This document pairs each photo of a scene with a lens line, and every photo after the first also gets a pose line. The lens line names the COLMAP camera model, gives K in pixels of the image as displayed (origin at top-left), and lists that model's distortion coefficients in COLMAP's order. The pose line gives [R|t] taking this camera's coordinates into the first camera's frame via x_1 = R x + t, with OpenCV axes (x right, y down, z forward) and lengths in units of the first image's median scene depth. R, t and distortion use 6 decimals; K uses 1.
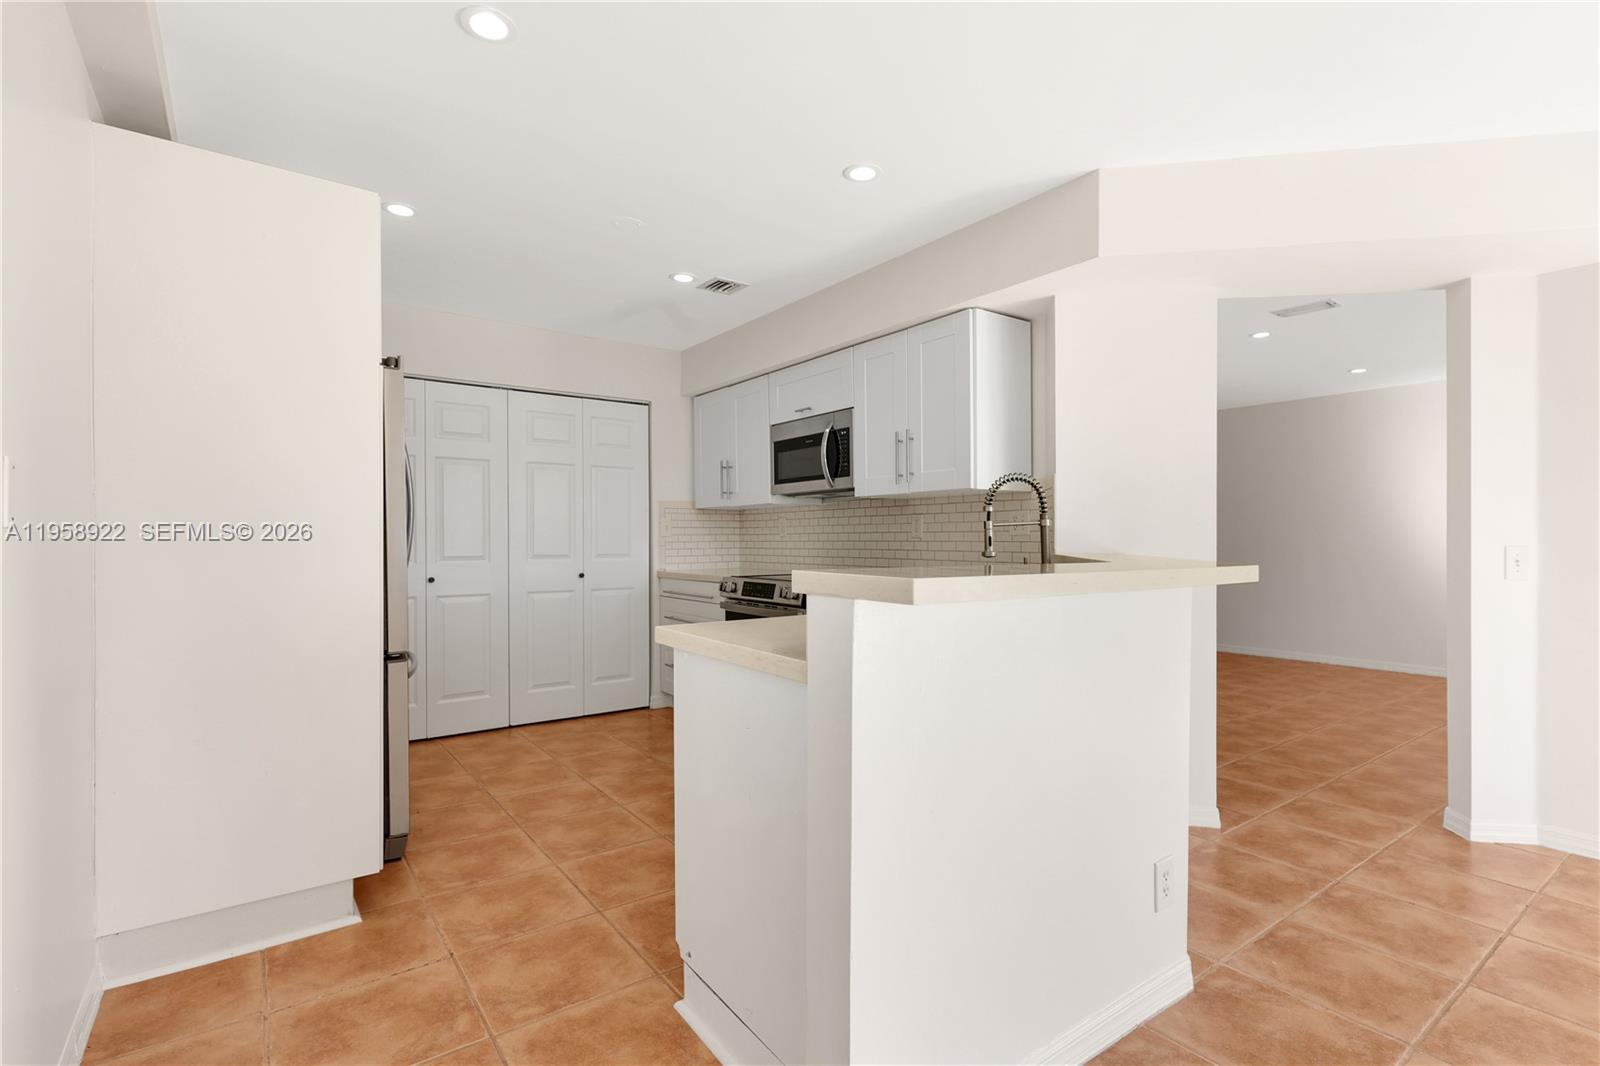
lens RADIAL K [[755.3, 0, 803.1], [0, 755.3, 527.9], [0, 0, 1]] dist [-0.001275, 0.002799]
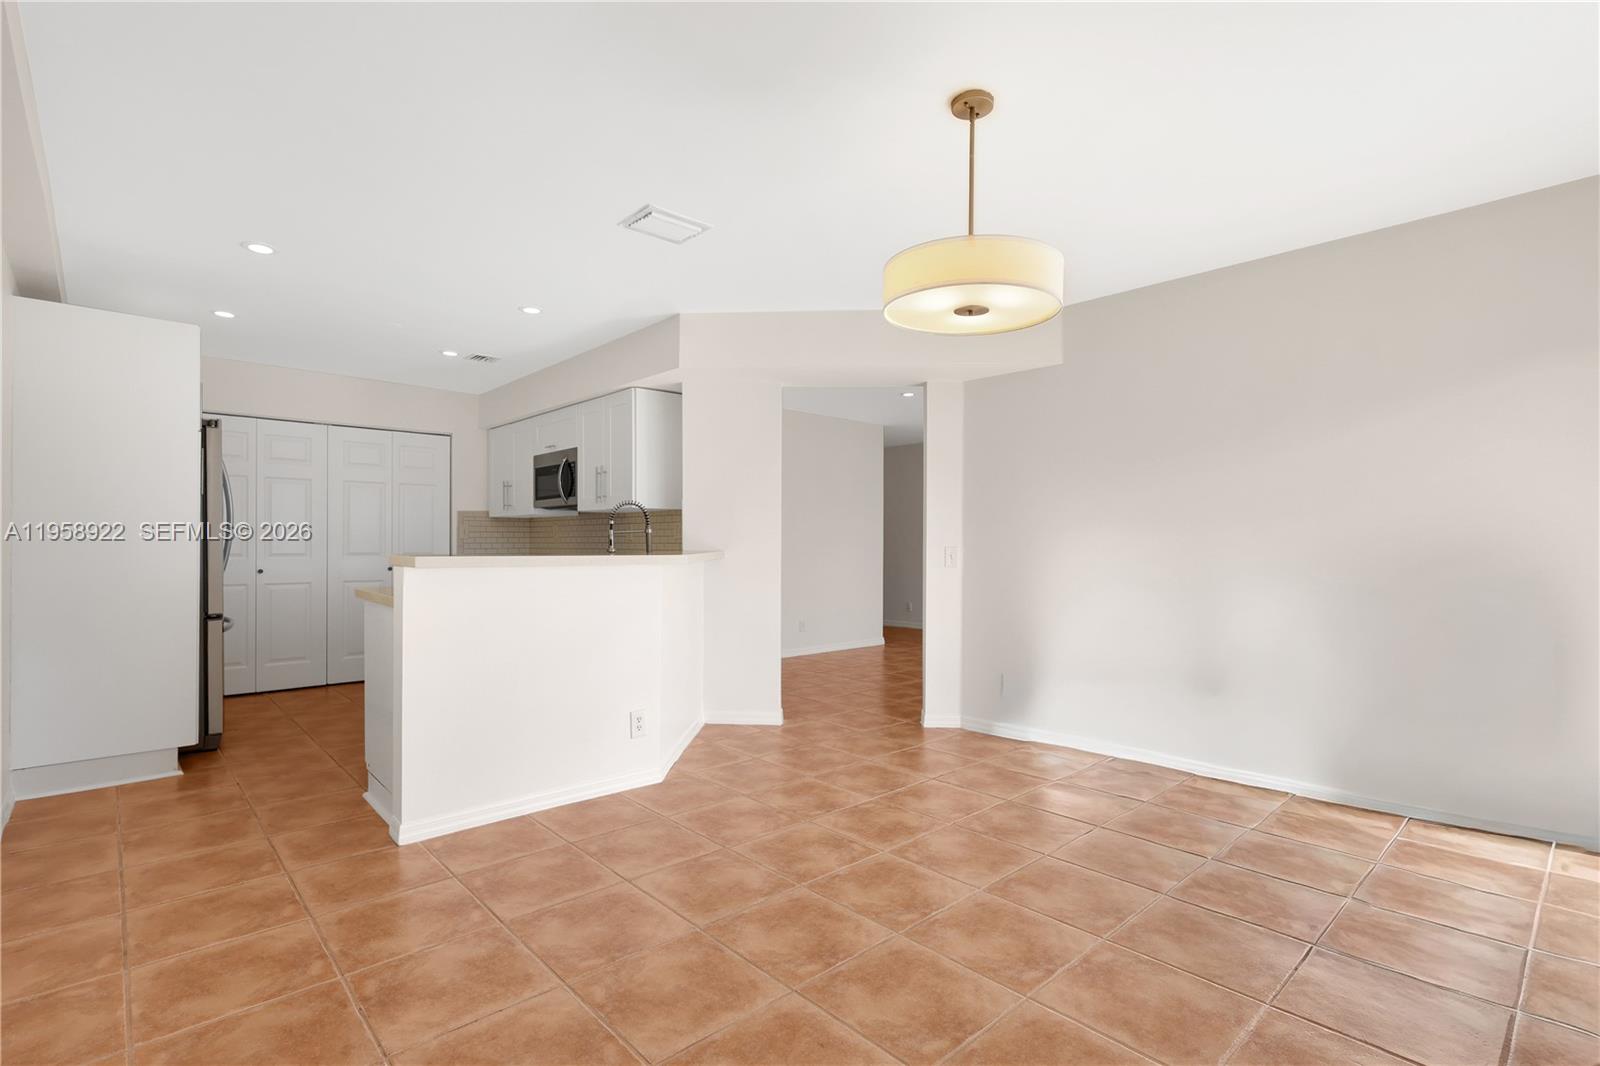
lens RADIAL K [[755.3, 0, 800.9], [0, 755.3, 538.0], [0, 0, 1]] dist [-0.001275, 0.002799]
pose [[0.994042, 0.003744, 0.108937, 0.317927], [-0.004800, 0.999944, 0.009430, -0.006317], [-0.108896, -0.009897, 0.994004, -0.432332]]
